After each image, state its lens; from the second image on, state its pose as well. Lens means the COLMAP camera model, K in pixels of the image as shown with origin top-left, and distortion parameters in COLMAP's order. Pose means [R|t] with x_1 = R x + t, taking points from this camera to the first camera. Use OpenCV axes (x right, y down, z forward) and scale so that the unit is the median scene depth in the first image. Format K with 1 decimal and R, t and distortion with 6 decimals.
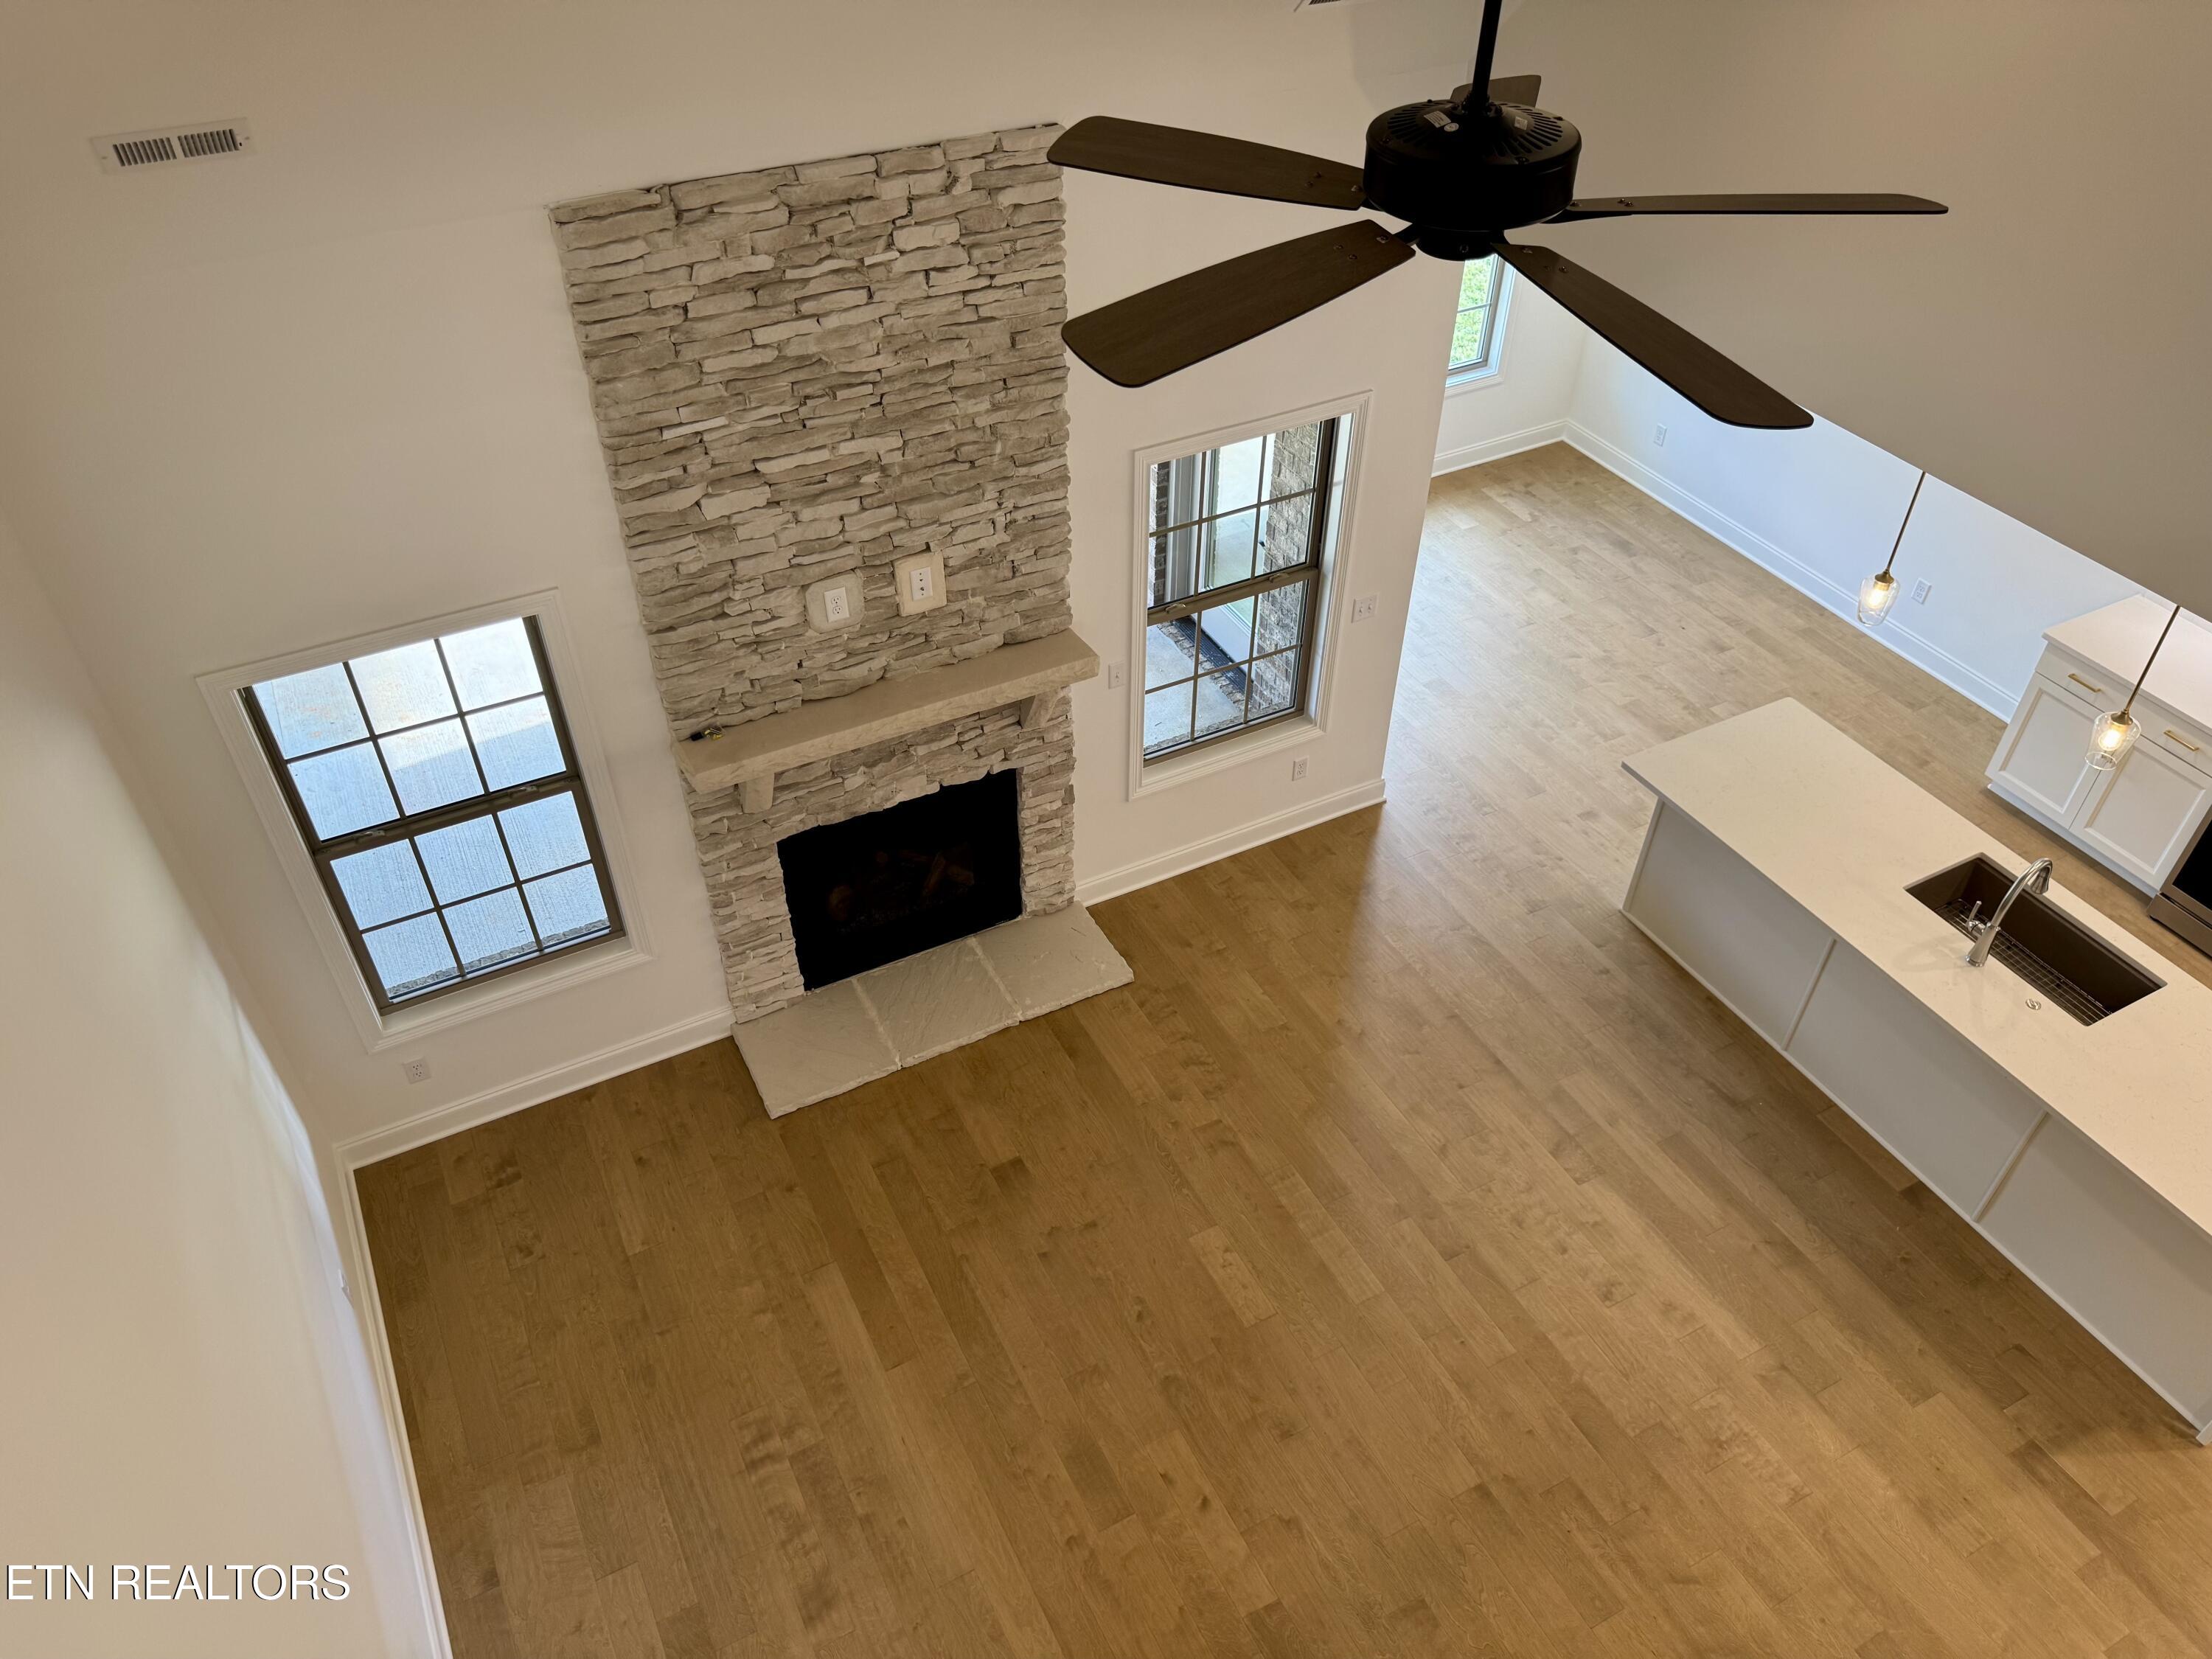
lens RADIAL K [[1558.3, 0, 1106.0], [0, 1558.3, 829.5], [0, 0, 1]] dist [0.140652, -0.289909]
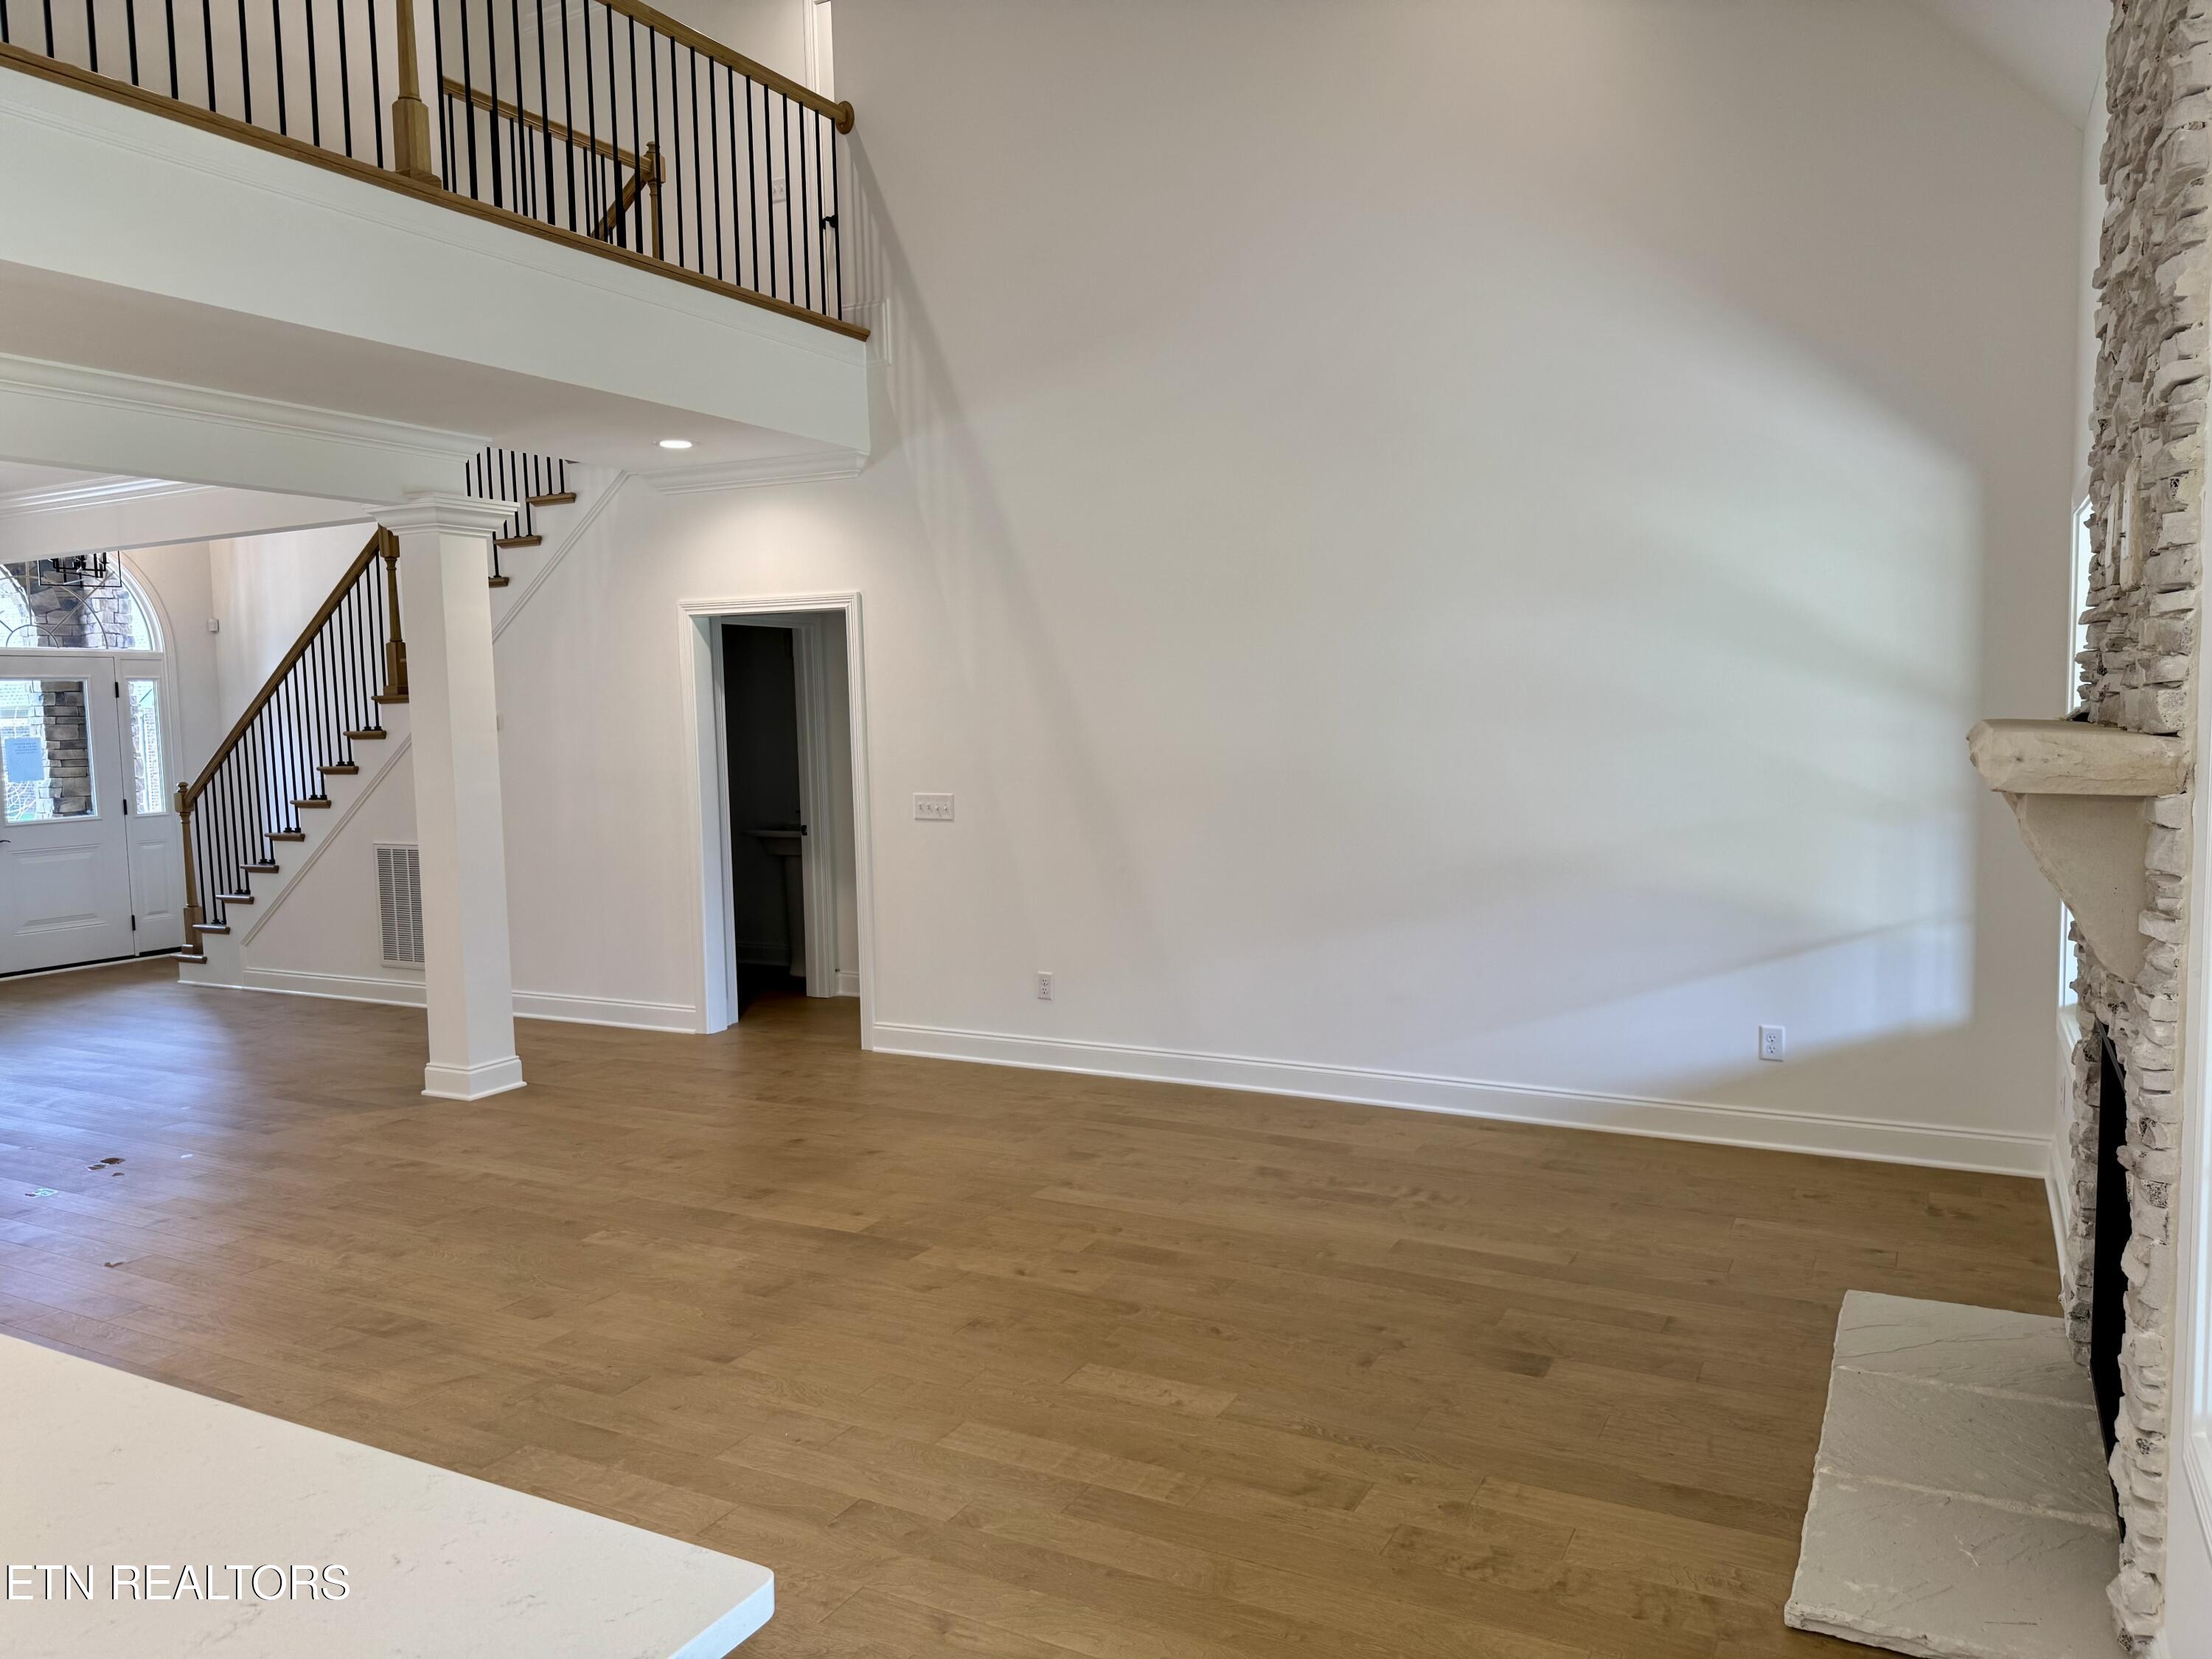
lens RADIAL K [[1547.0, 0, 1100.2], [0, 1547.0, 842.7], [0, 0, 1]] dist [0.077196, -0.095461]
pose [[-0.829926, 0.059682, -0.554672, 0.475567], [-0.358190, 0.705246, 0.611824, -0.289494], [0.427695, 0.706446, -0.563925, 1.276694]]
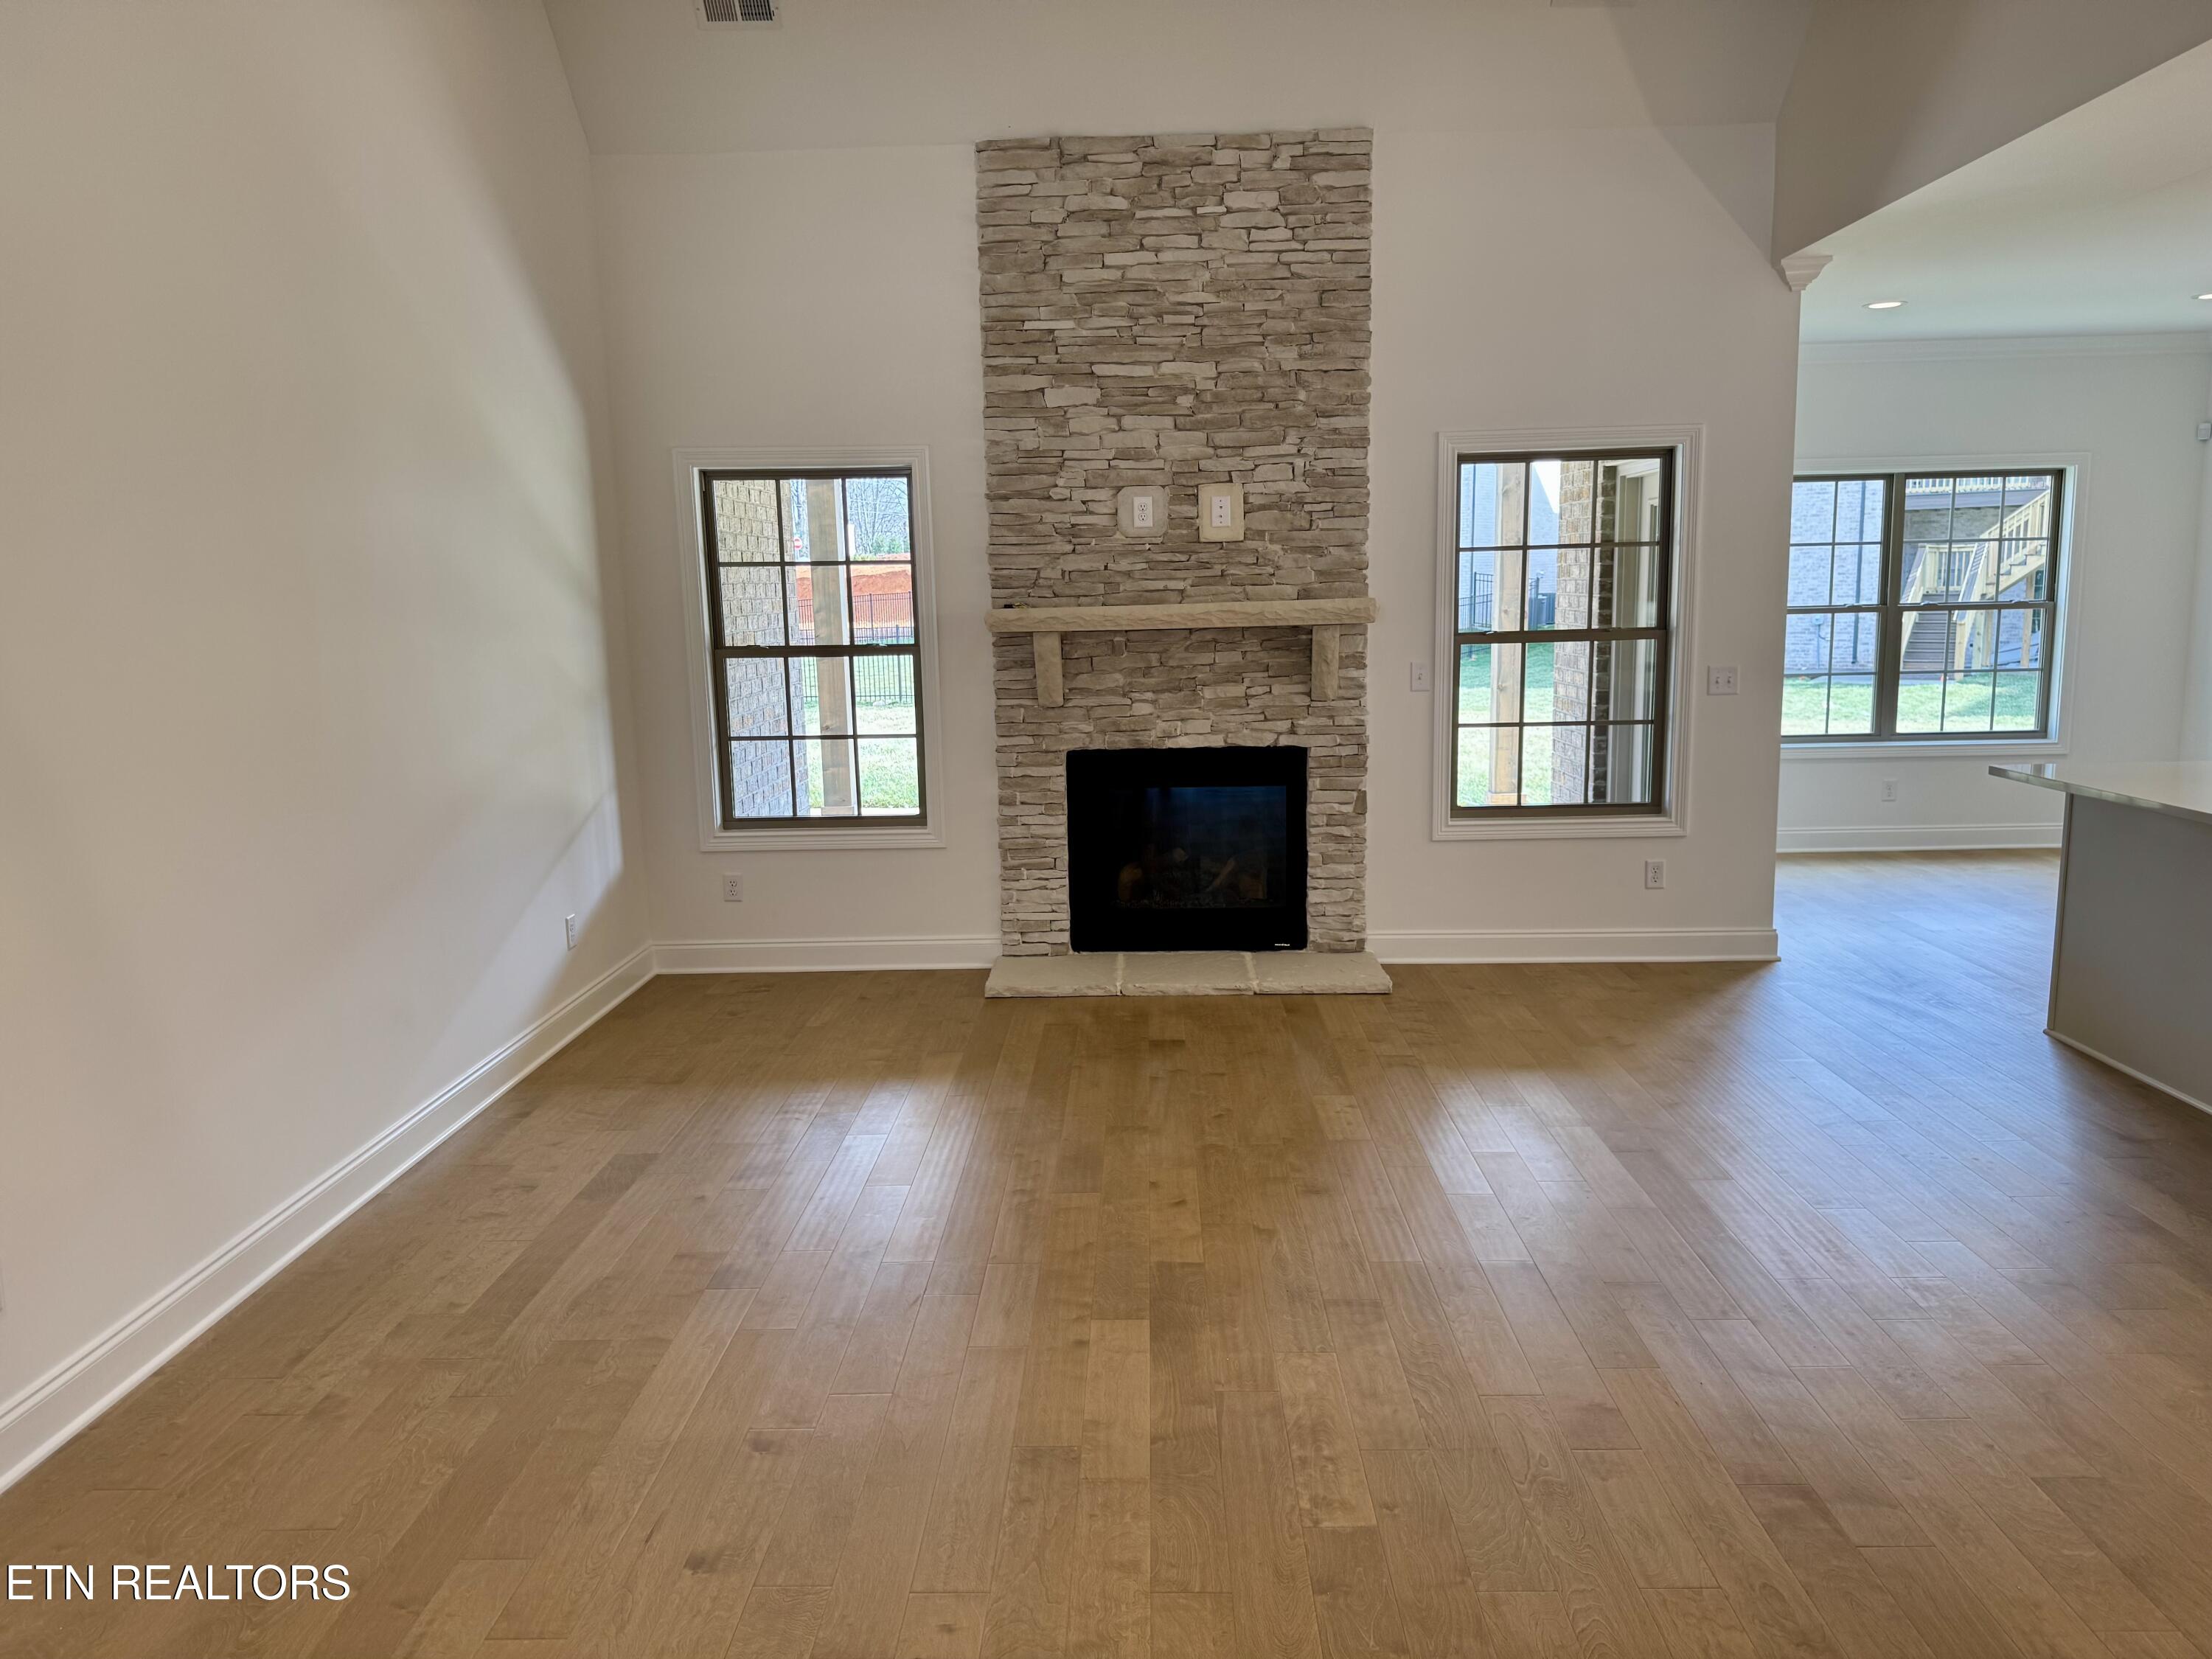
lens RADIAL K [[1547.0, 0, 1100.2], [0, 1547.0, 842.7], [0, 0, 1]] dist [0.077196, -0.095461]
pose [[0.869677, 0.053938, -0.490666, 0.393798], [-0.304963, 0.840332, -0.448152, 0.611151], [0.388150, 0.539382, 0.747266, 0.260053]]
